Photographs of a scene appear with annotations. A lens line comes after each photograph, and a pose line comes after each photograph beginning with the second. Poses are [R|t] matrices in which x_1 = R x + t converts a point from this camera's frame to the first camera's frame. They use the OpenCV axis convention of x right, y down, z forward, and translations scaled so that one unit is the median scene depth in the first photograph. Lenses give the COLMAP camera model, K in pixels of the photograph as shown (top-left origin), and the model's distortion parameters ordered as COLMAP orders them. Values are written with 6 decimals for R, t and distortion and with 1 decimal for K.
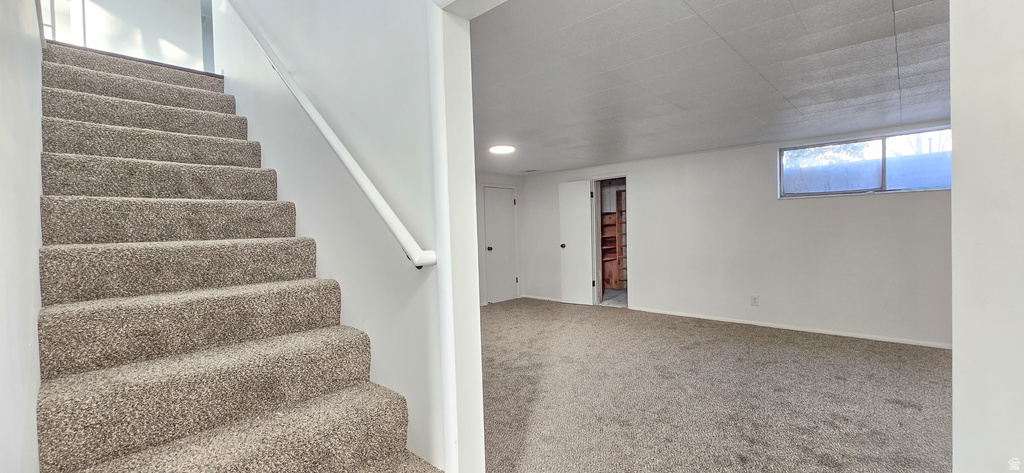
lens RADIAL K [[429.4, 0, 507.9], [0, 429.4, 220.9], [0, 0, 1]] dist [-0.017650, -0.000126]
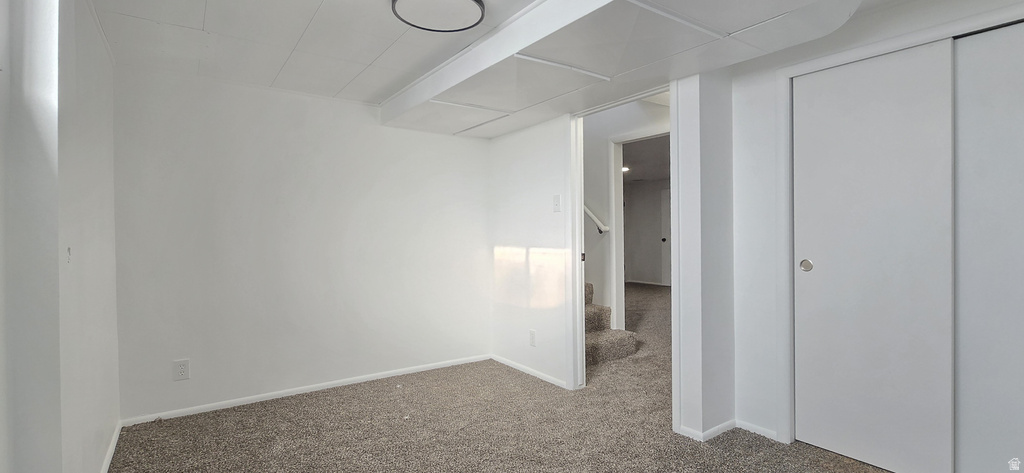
lens RADIAL K [[429.4, 0, 507.9], [0, 429.4, 220.9], [0, 0, 1]] dist [-0.017650, -0.000126]
pose [[0.973174, 0.018028, -0.229364, -0.077158], [-0.017885, 0.999836, 0.002702, 0.017765], [0.229375, 0.001473, 0.973337, -0.861486]]
